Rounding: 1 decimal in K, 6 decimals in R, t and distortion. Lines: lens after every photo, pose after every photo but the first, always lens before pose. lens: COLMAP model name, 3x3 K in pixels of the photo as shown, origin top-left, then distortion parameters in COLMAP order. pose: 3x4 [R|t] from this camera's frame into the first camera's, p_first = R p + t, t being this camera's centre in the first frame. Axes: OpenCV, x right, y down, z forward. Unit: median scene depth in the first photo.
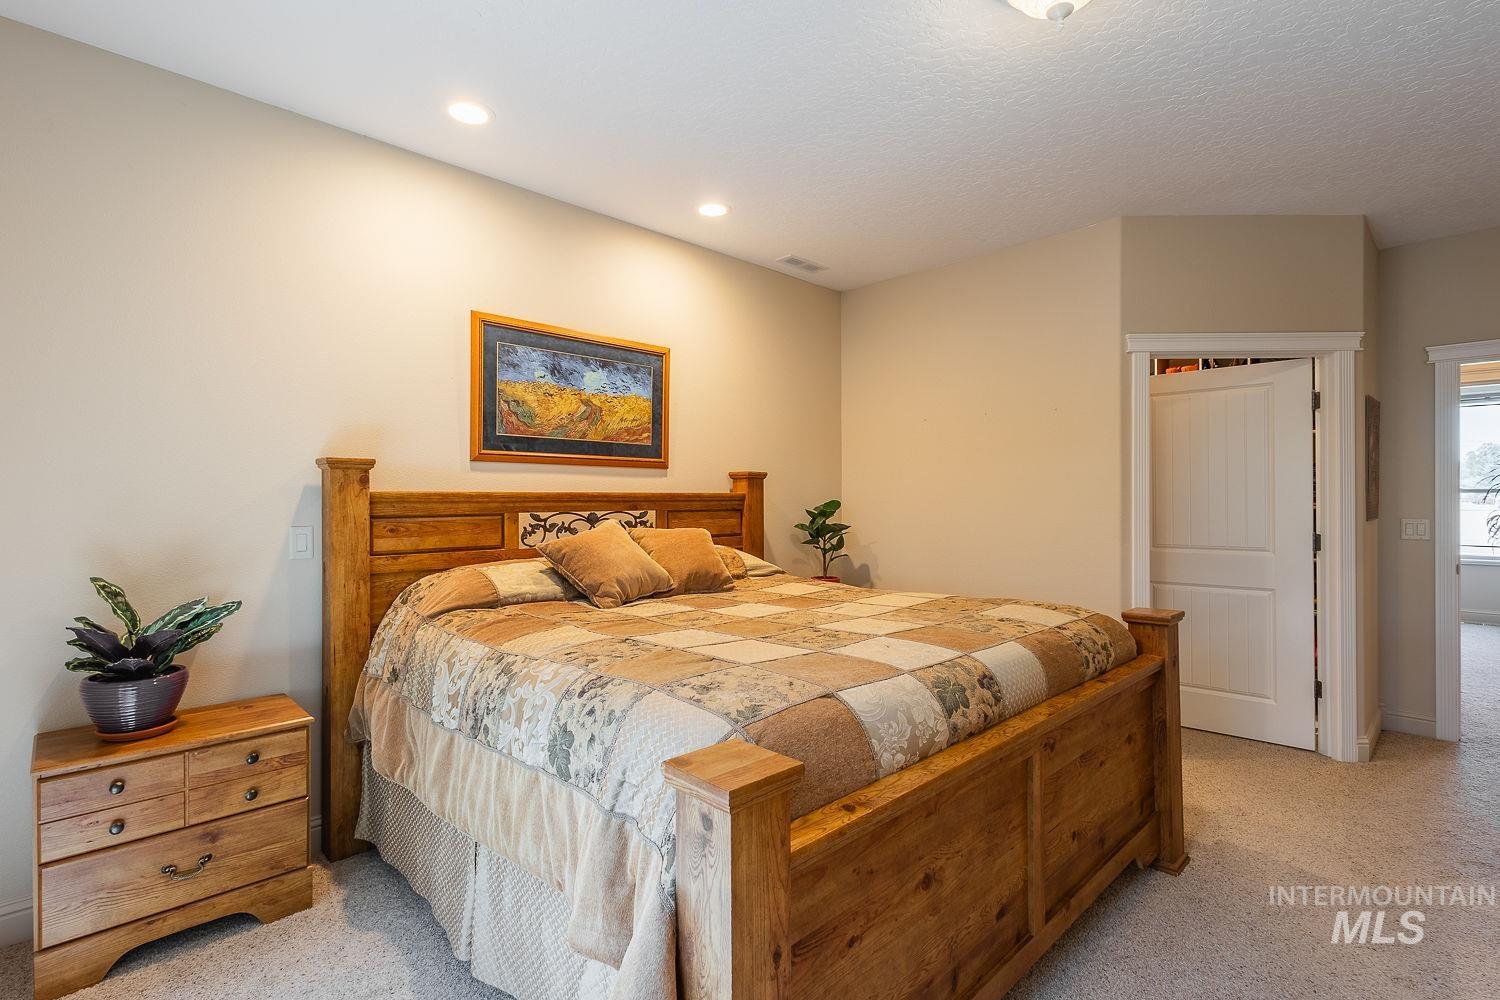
lens RADIAL K [[696.0, 0, 743.7], [0, 696.0, 495.9], [0, 0, 1]] dist [0.002162, 0.000128]
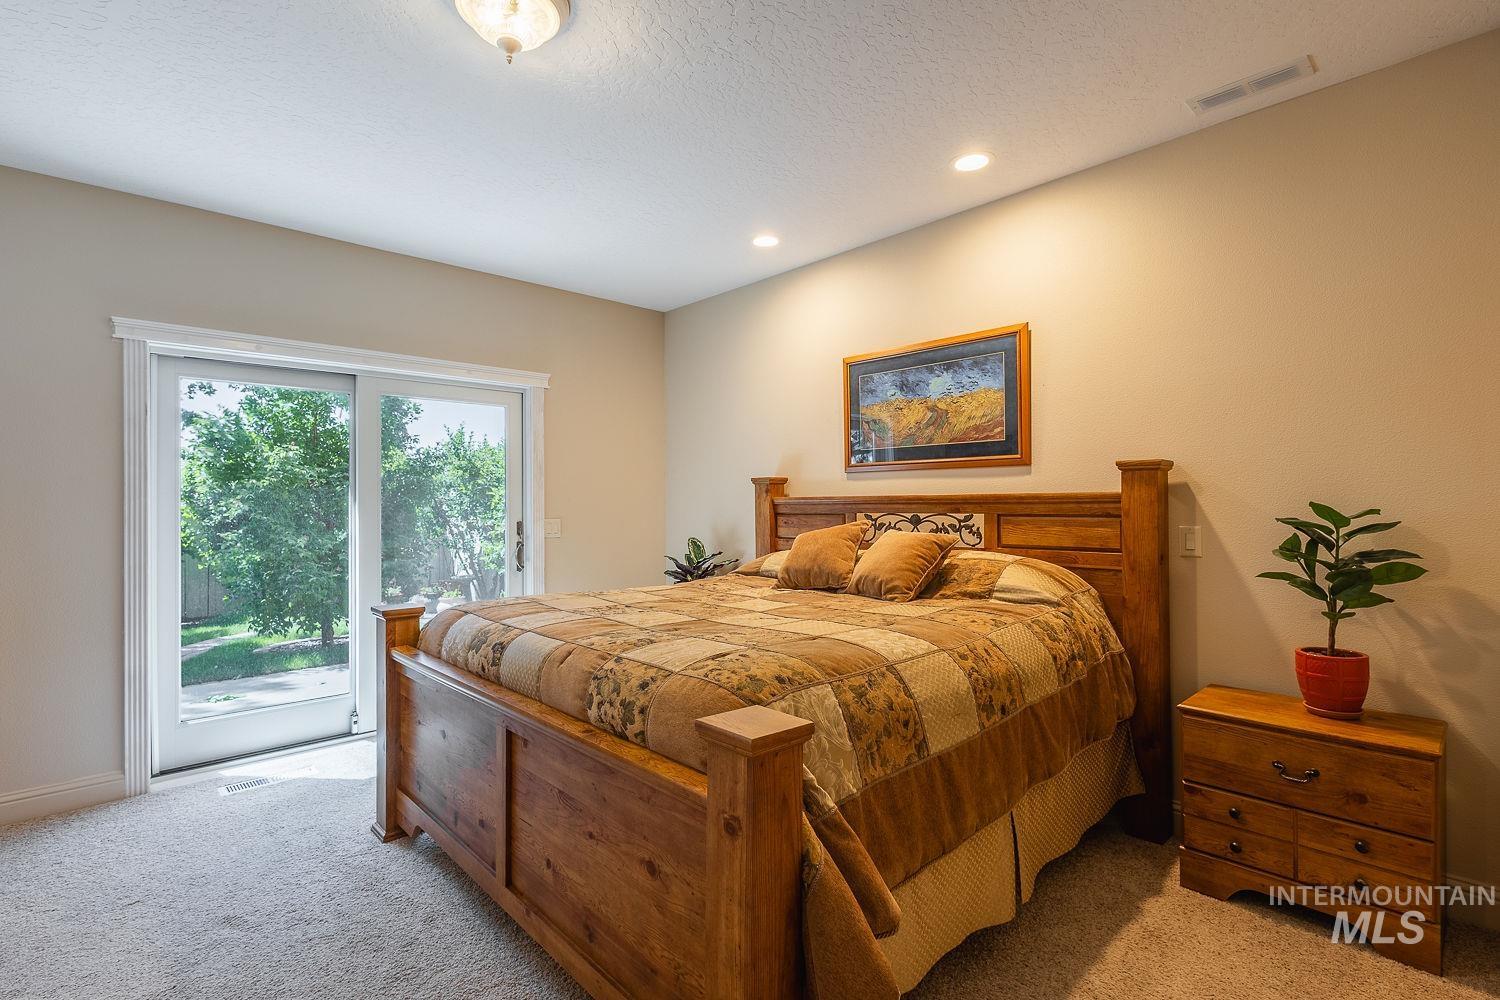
lens RADIAL K [[717.3, 0, 745.0], [0, 717.3, 505.1], [0, 0, 1]] dist [-0.000476, -0.000117]
pose [[-0.027997, -0.002844, -0.999604, 0.849994], [0.003757, 0.999989, -0.002950, 0.011645], [0.999601, -0.003838, -0.027986, 0.751760]]
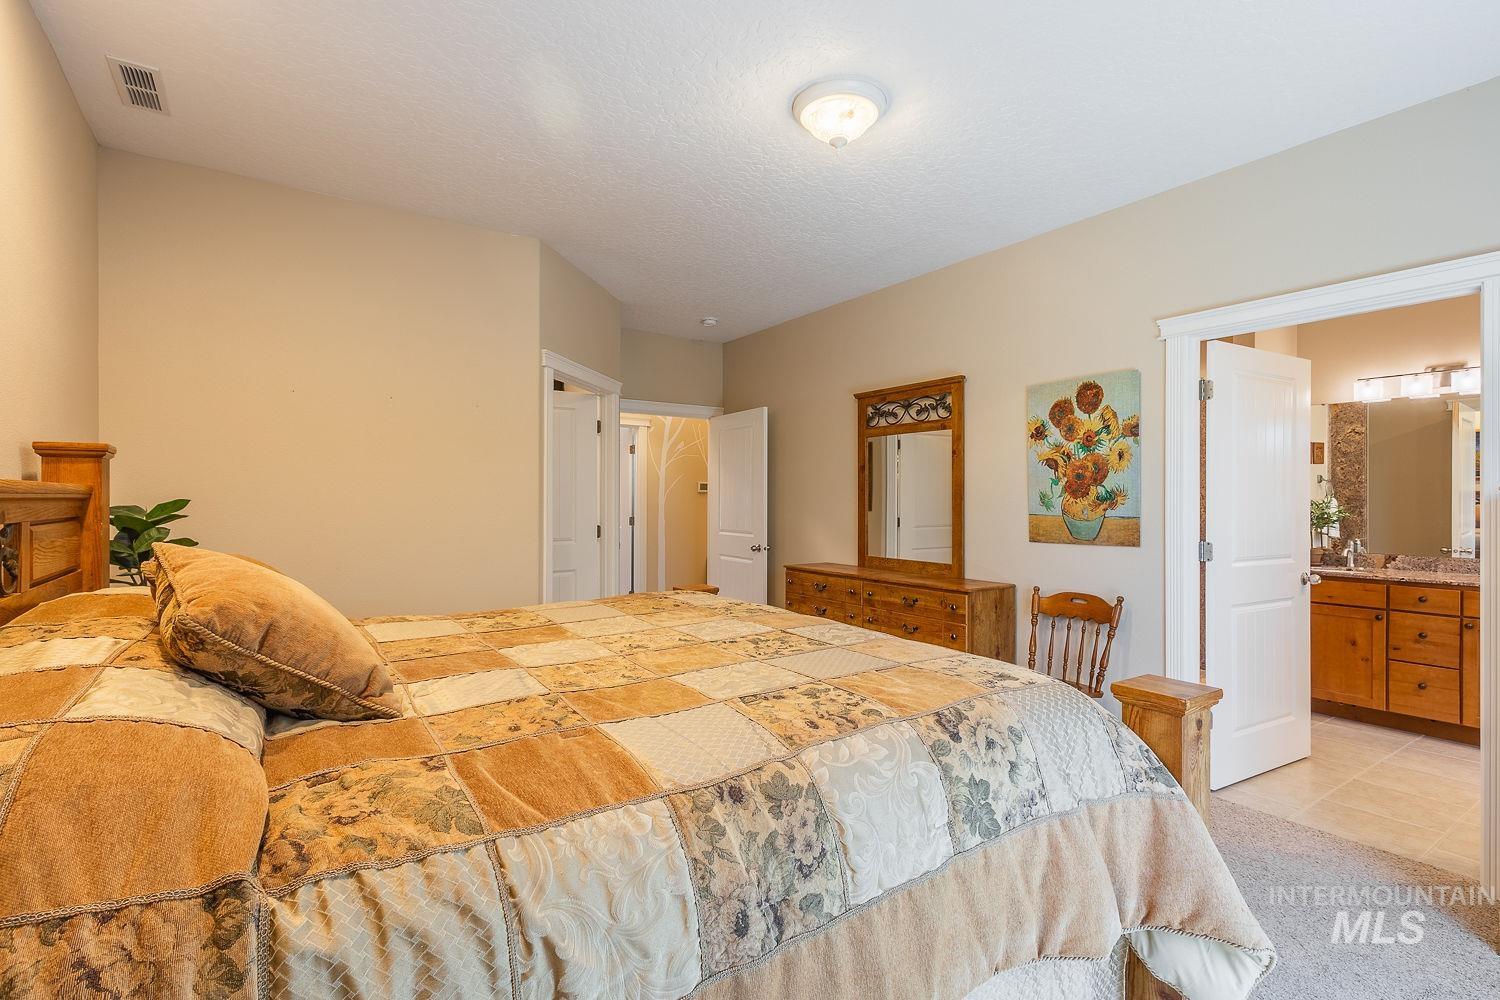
lens RADIAL K [[717.3, 0, 745.0], [0, 717.3, 505.1], [0, 0, 1]] dist [-0.000476, -0.000117]
pose [[0.174181, -0.000893, 0.984713, -0.509342], [-0.005141, 0.999985, 0.001817, 0.006703], [-0.984700, -0.005379, 0.174174, 0.510052]]
